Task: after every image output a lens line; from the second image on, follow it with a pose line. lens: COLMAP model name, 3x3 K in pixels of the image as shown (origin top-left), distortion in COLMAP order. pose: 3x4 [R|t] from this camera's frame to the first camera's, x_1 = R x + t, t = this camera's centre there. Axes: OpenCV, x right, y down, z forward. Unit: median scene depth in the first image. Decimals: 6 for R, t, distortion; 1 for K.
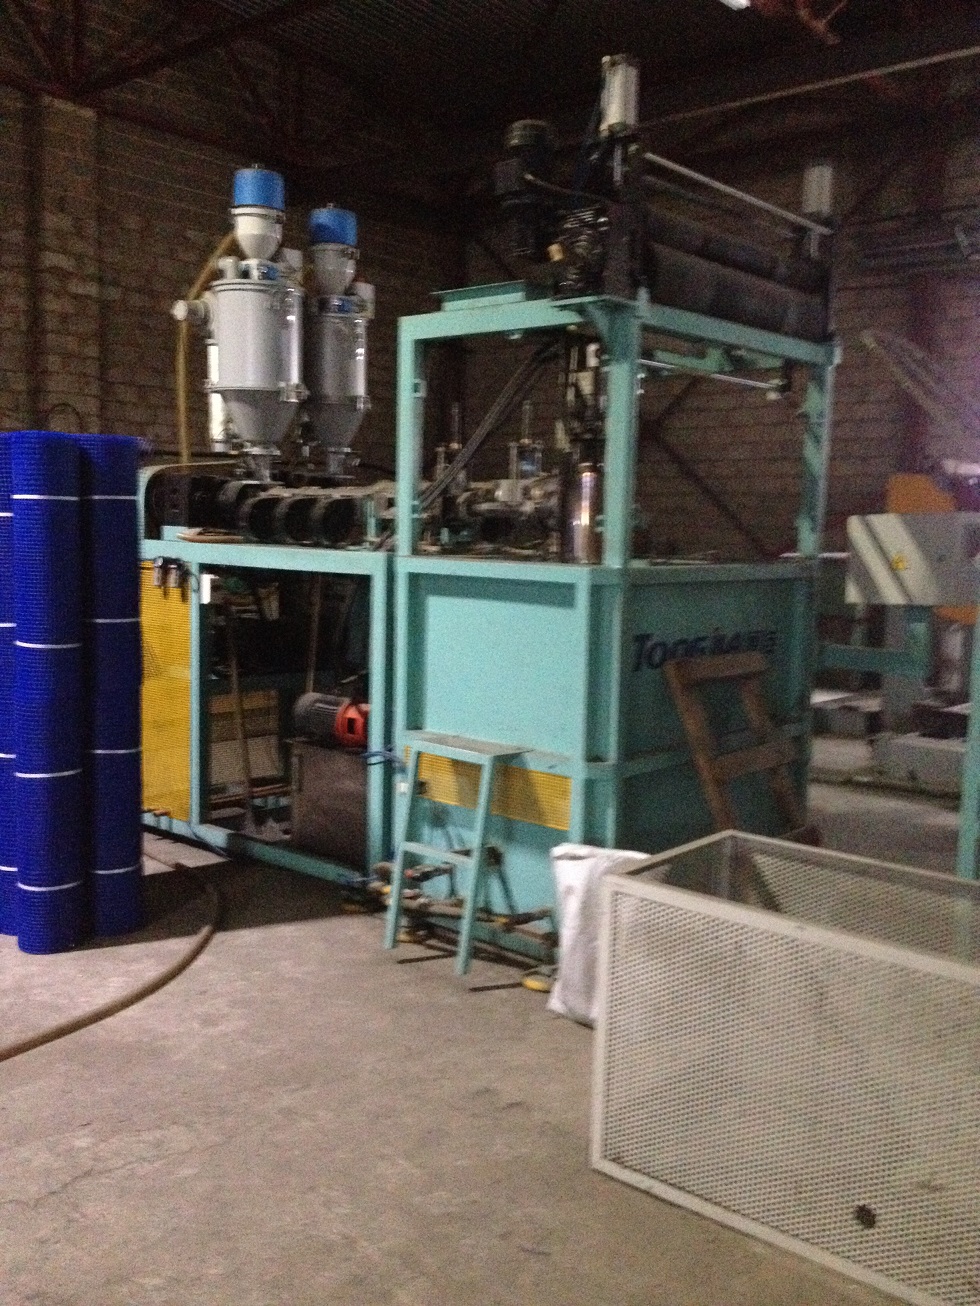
lens RADIAL K [[1225.3, 0, 490.0], [0, 1225.3, 653.0], [0, 0, 1]] dist [0.102717, -0.202147]
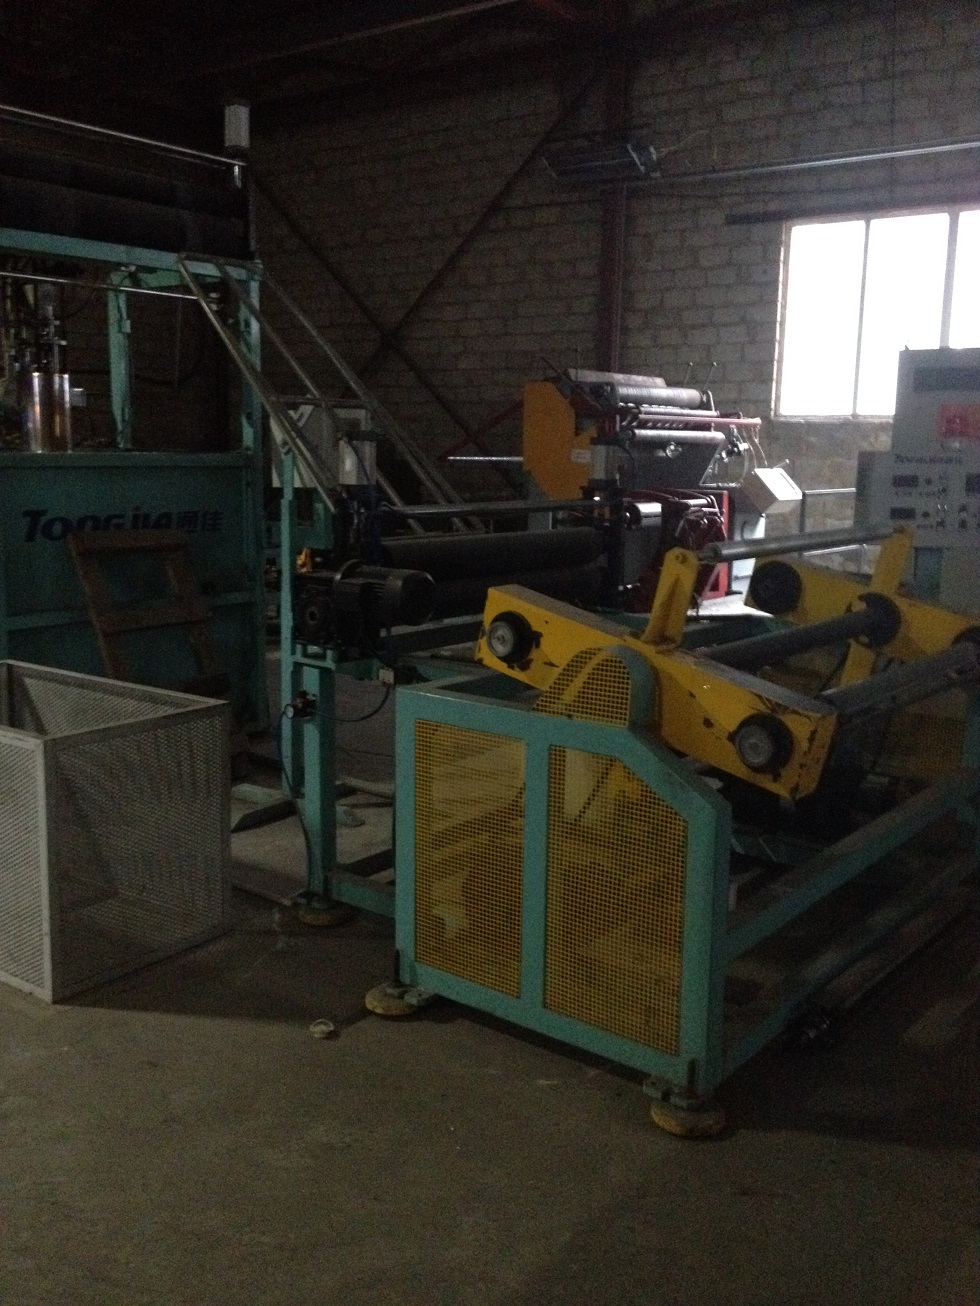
lens RADIAL K [[1225.3, 0, 490.0], [0, 1225.3, 653.0], [0, 0, 1]] dist [0.102717, -0.202147]
pose [[0.997001, -0.021522, 0.074342, 0.180786], [0.016471, 0.997557, 0.067892, 0.018435], [-0.075622, -0.066464, 0.994919, -0.085138]]
